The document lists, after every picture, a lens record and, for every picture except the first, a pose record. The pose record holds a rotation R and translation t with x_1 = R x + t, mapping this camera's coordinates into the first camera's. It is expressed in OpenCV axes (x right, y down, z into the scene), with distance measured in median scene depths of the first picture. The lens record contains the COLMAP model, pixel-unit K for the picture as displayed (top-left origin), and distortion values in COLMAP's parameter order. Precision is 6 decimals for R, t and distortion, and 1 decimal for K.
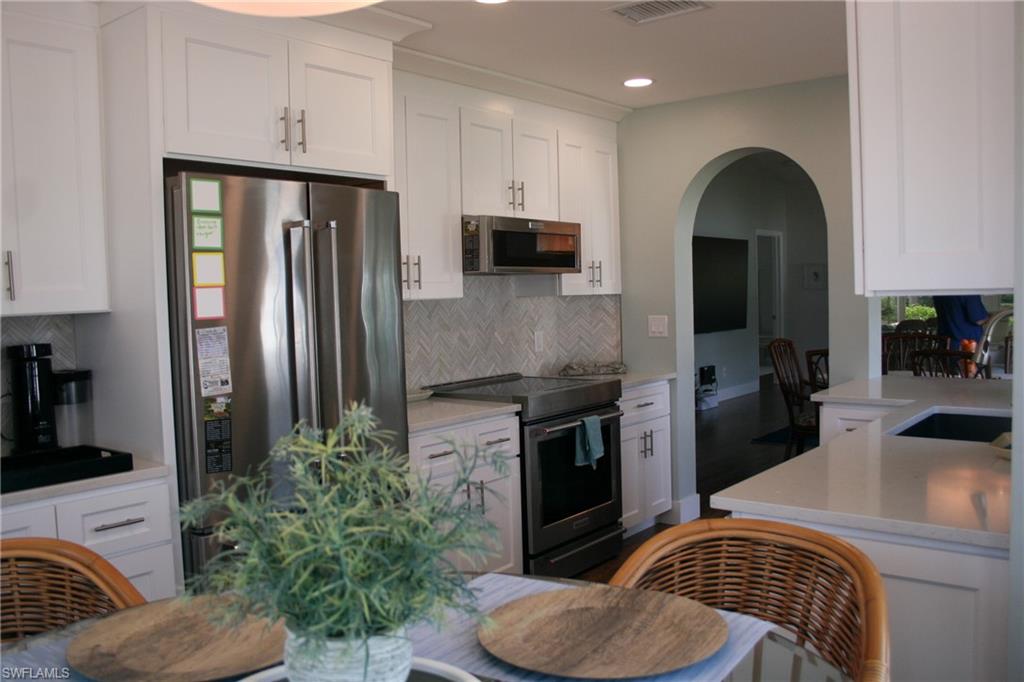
lens RADIAL K [[860.5, 0, 506.8], [0, 860.5, 344.1], [0, 0, 1]] dist [-0.151483, 0.121080]
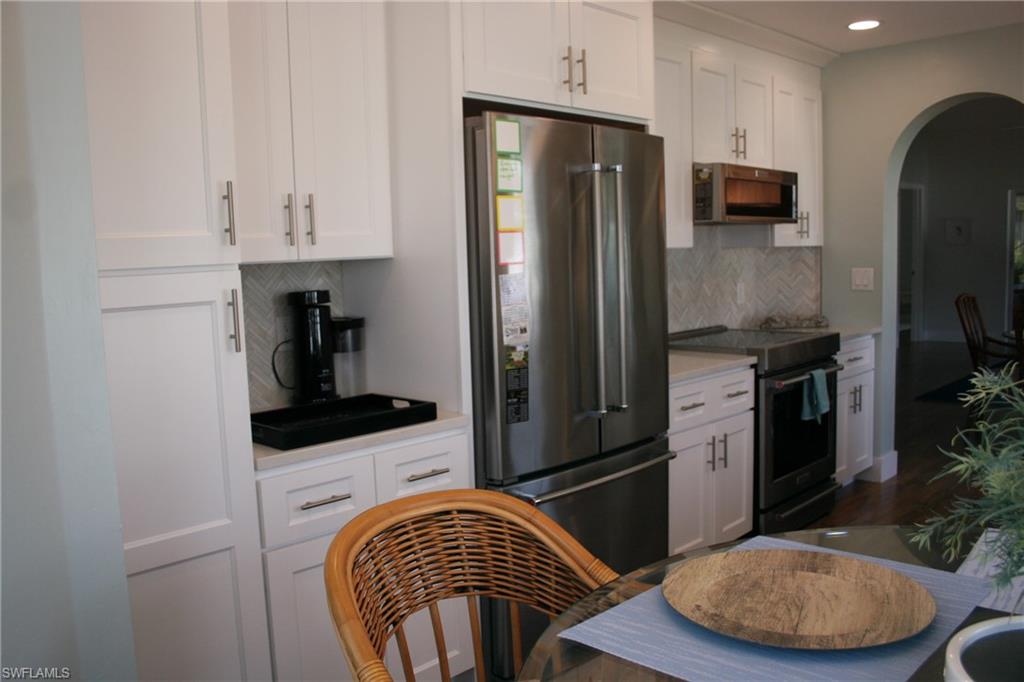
lens RADIAL K [[860.5, 0, 521.4], [0, 860.5, 341.3], [0, 0, 1]] dist [-0.151483, 0.121080]
pose [[0.996489, 0.010508, -0.083063, -0.168464], [-0.006340, 0.998715, 0.050284, 0.005417], [0.083485, -0.049581, 0.995275, 0.011977]]
